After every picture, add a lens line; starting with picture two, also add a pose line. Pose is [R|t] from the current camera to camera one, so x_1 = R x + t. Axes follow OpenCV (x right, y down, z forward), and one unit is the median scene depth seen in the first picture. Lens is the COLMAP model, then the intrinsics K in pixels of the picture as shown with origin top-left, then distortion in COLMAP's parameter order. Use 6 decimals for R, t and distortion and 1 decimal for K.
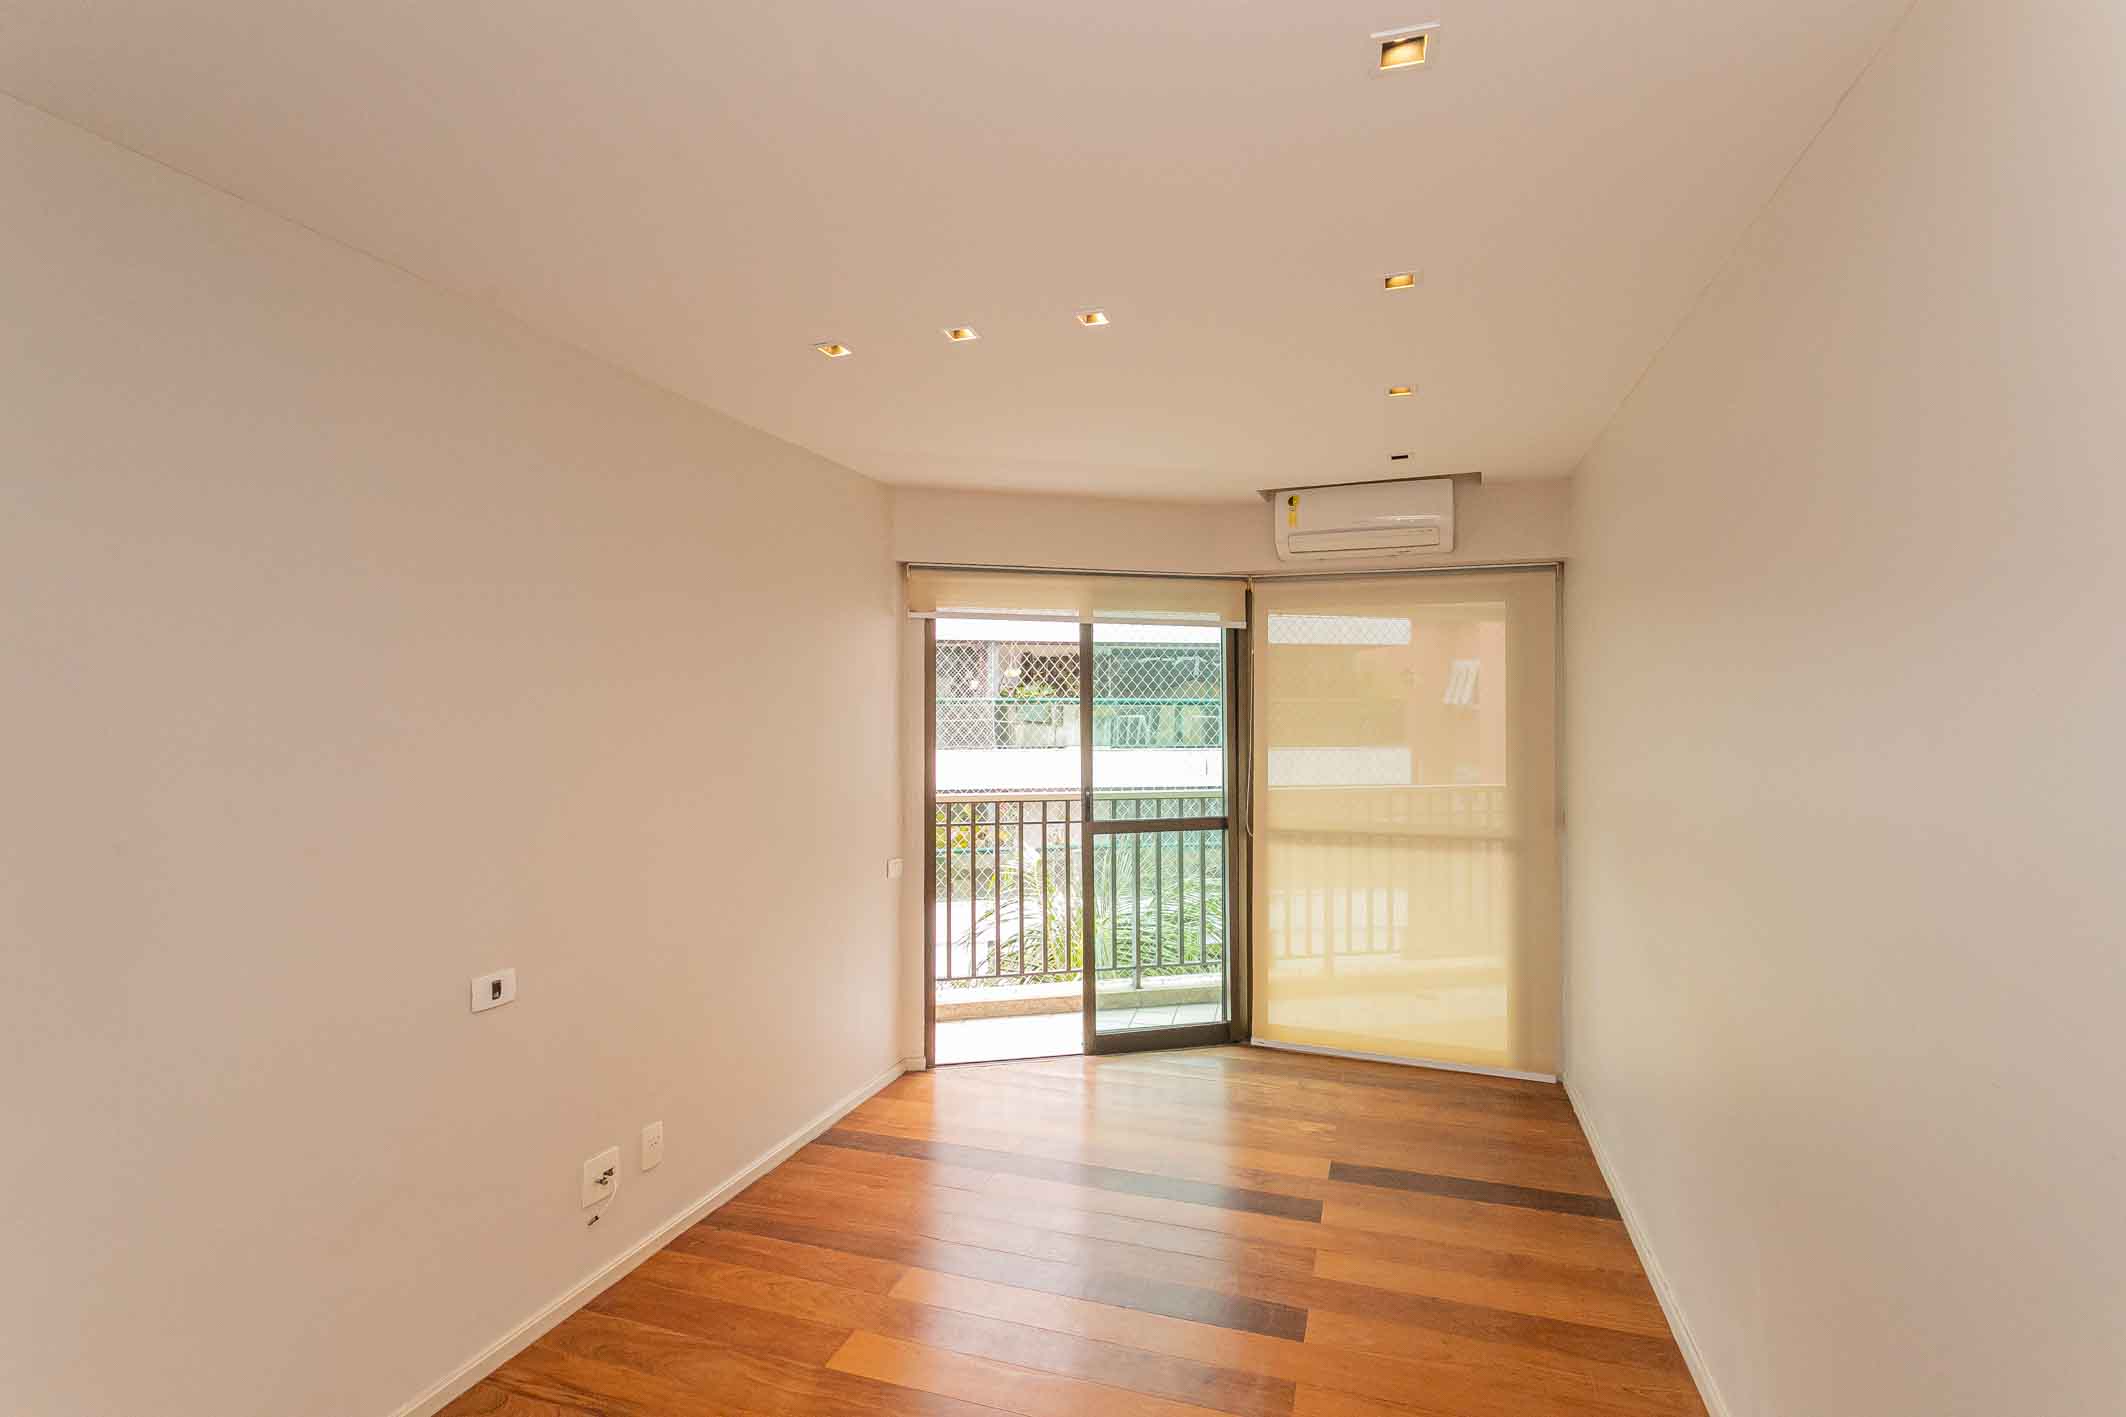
lens RADIAL K [[994.5, 0, 1063.0], [0, 994.5, 708.5], [0, 0, 1]] dist [-0.001690, 0.000114]
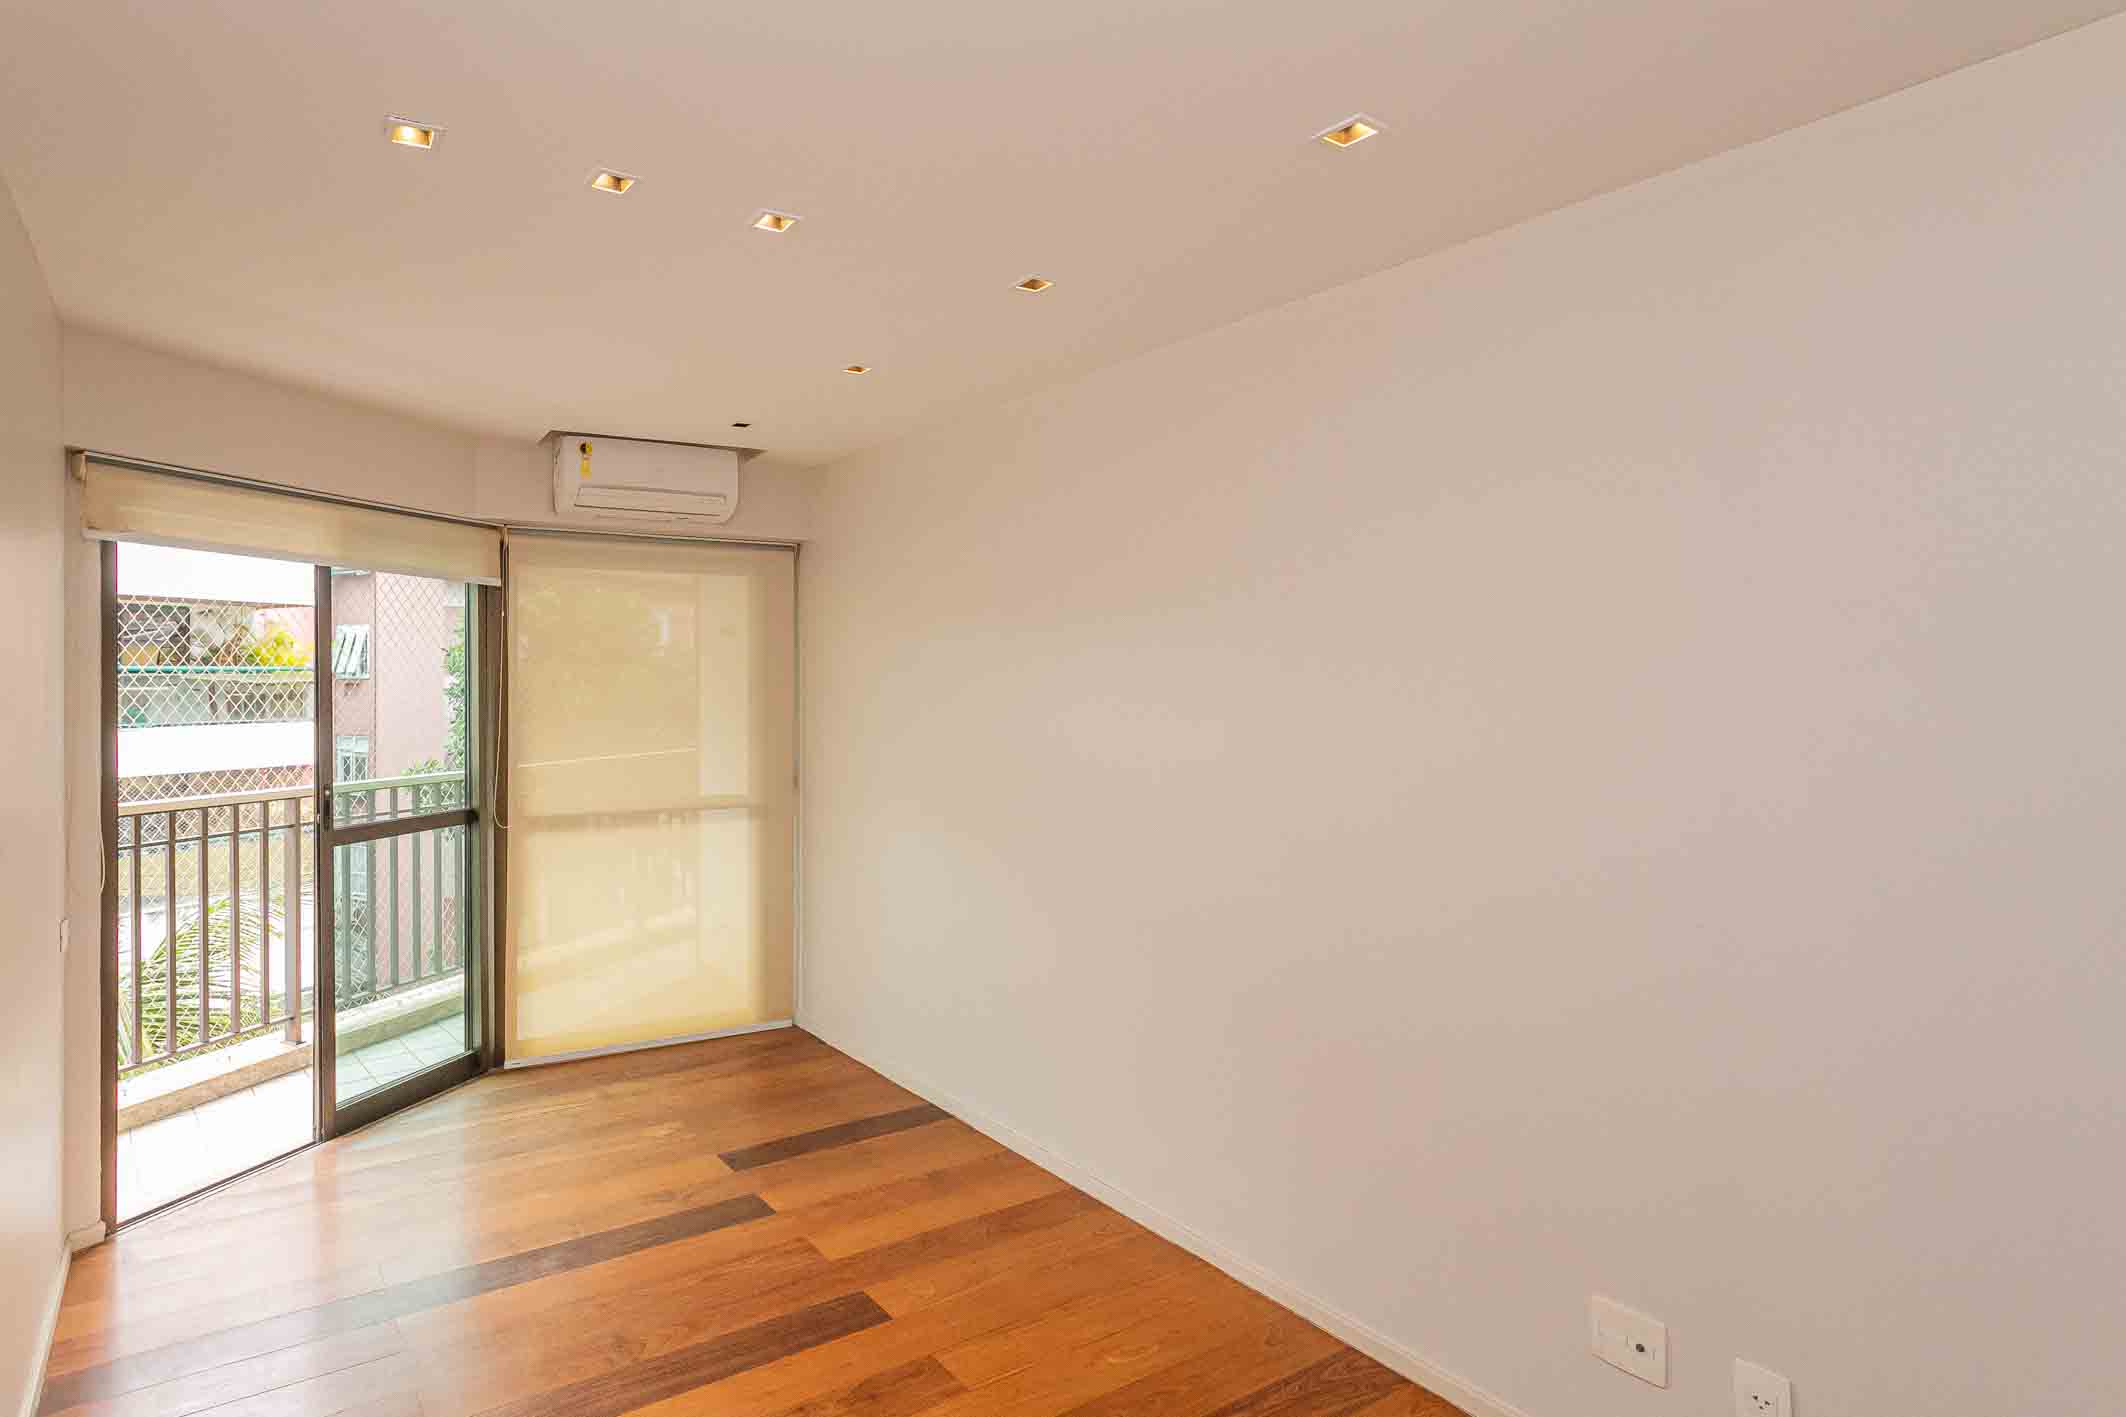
lens RADIAL K [[991.3, 0, 1061.5], [0, 991.3, 686.6], [0, 0, 1]] dist [0.015192, 0.000304]
pose [[0.690423, -0.007668, 0.723366, -0.113619], [0.002460, 0.999963, 0.008252, -0.000029], [-0.723402, -0.003918, 0.690416, 0.061775]]
